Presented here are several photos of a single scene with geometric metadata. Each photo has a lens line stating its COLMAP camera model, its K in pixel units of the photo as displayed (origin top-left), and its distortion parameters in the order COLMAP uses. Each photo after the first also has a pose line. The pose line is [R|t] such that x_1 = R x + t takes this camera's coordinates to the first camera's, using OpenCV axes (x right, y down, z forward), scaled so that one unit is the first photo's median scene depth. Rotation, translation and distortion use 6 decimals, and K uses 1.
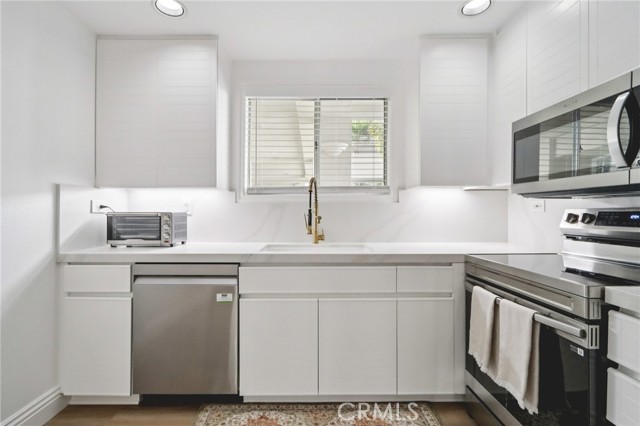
lens RADIAL K [[287.2, 0, 320.0], [0, 287.2, 213.0], [0, 0, 1]] dist [-0.000815, -0.000124]
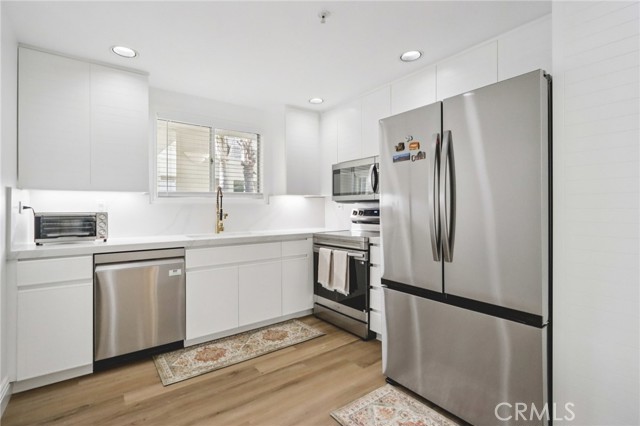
lens RADIAL K [[290.3, 0, 305.9], [0, 290.3, 208.1], [0, 0, 1]] dist [-0.000619, -0.000579]
pose [[0.820744, -0.002533, 0.571291, -0.589422], [0.008083, 0.999942, -0.007179, -0.003915], [-0.571239, 0.010510, 0.820716, -0.506779]]
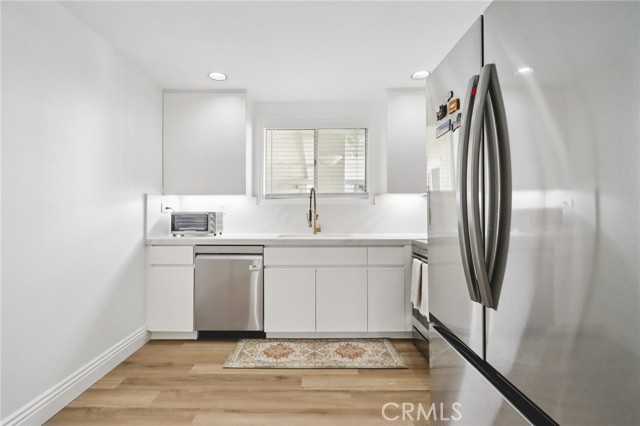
lens RADIAL K [[287.2, 0, 320.0], [0, 287.2, 213.0], [0, 0, 1]] dist [-0.000815, -0.000124]
pose [[0.999978, -0.000332, -0.006615, 0.025844], [0.000358, 0.999992, 0.003945, -0.002505], [0.006613, -0.003947, 0.999970, -0.503257]]
